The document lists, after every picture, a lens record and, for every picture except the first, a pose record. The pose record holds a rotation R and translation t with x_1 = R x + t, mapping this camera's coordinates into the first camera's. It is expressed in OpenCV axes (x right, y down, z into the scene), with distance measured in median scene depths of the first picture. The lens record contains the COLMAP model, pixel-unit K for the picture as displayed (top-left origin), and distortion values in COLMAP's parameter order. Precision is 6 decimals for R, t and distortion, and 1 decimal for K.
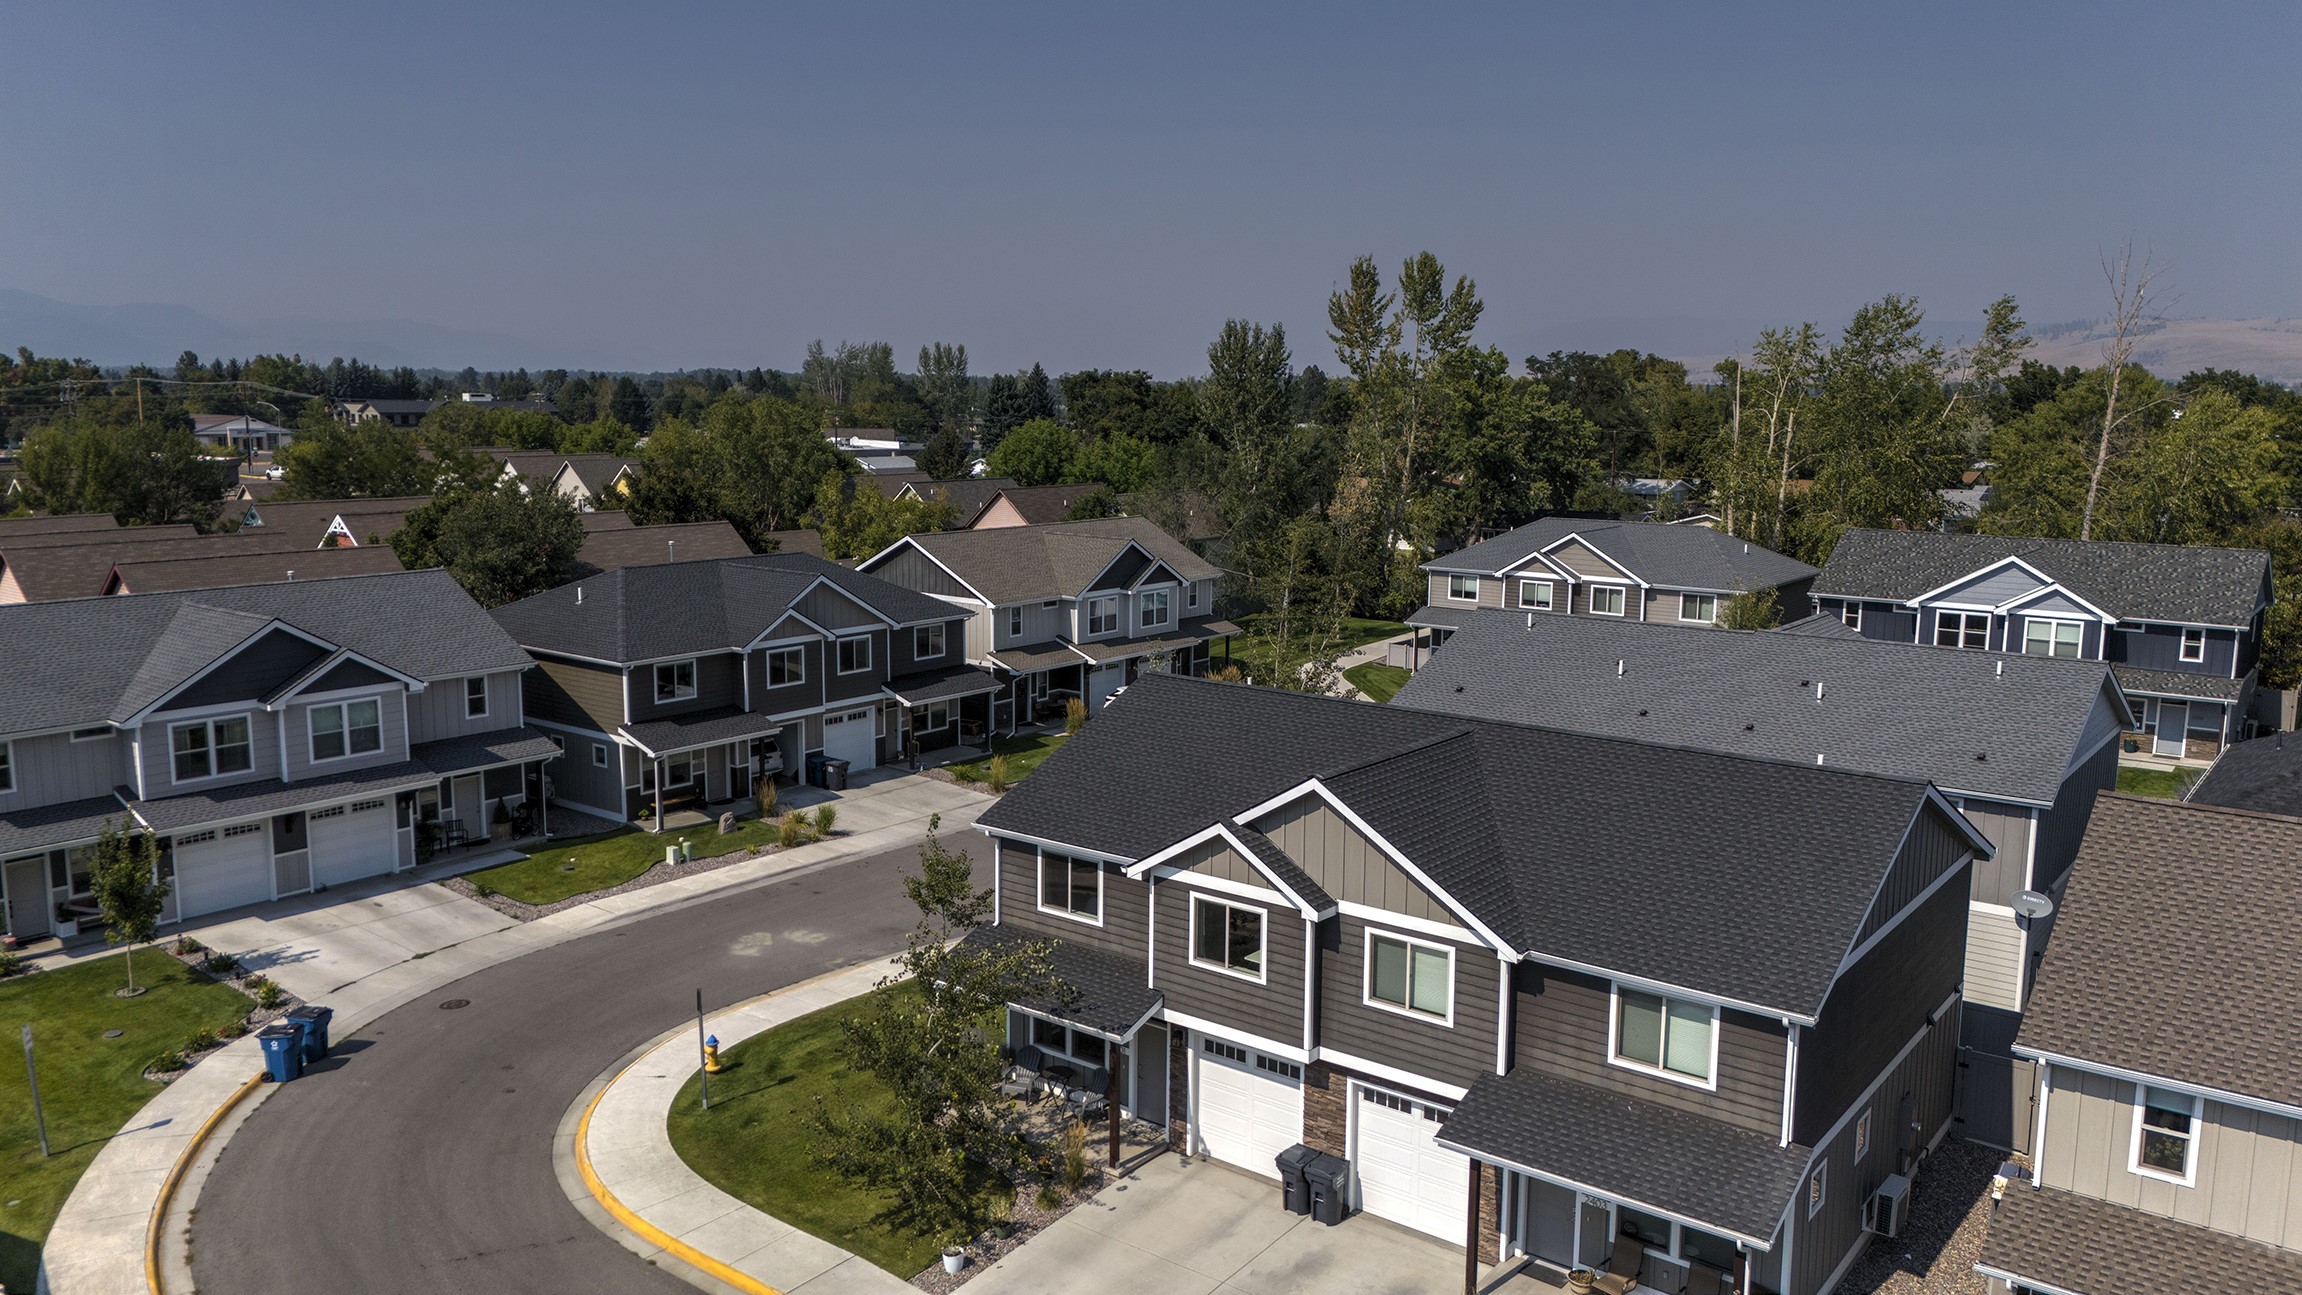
lens RADIAL K [[1679.7, 0, 1151.0], [0, 1679.7, 647.5], [0, 0, 1]] dist [0.042334, -0.064170]
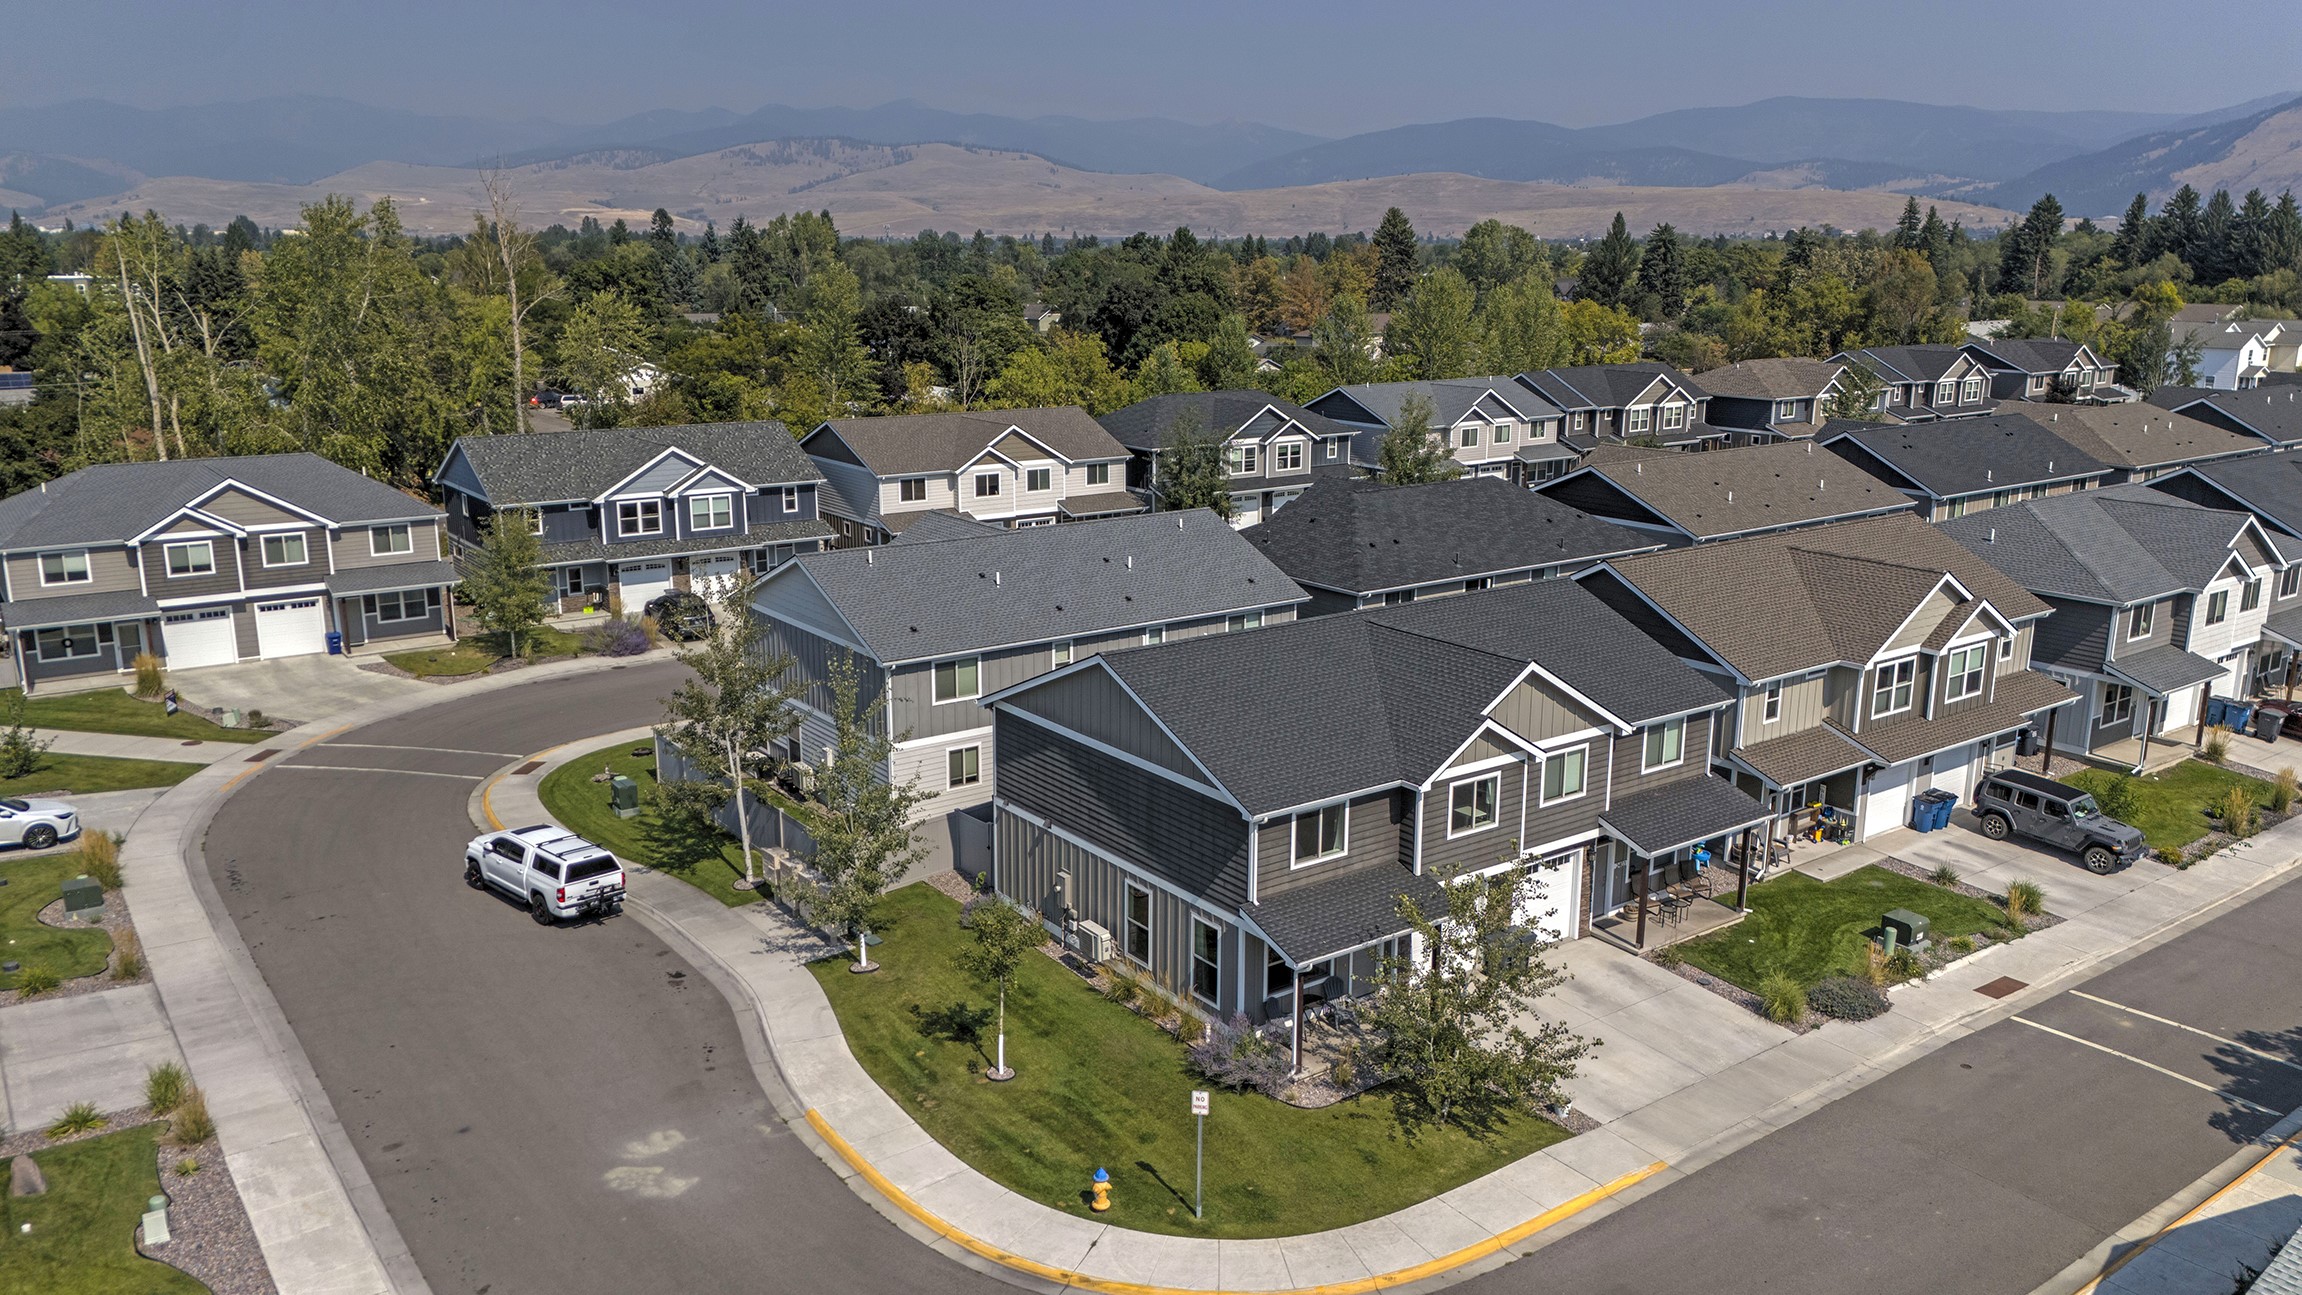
lens RADIAL K [[1675.3, 0, 1151.0], [0, 1675.3, 647.5], [0, 0, 1]] dist [0.081874, -0.084789]
pose [[0.267451, -0.229677, 0.935798, -0.810376], [0.142639, 0.969914, 0.197284, -0.159869], [-0.952955, 0.080717, 0.292166, 0.564948]]
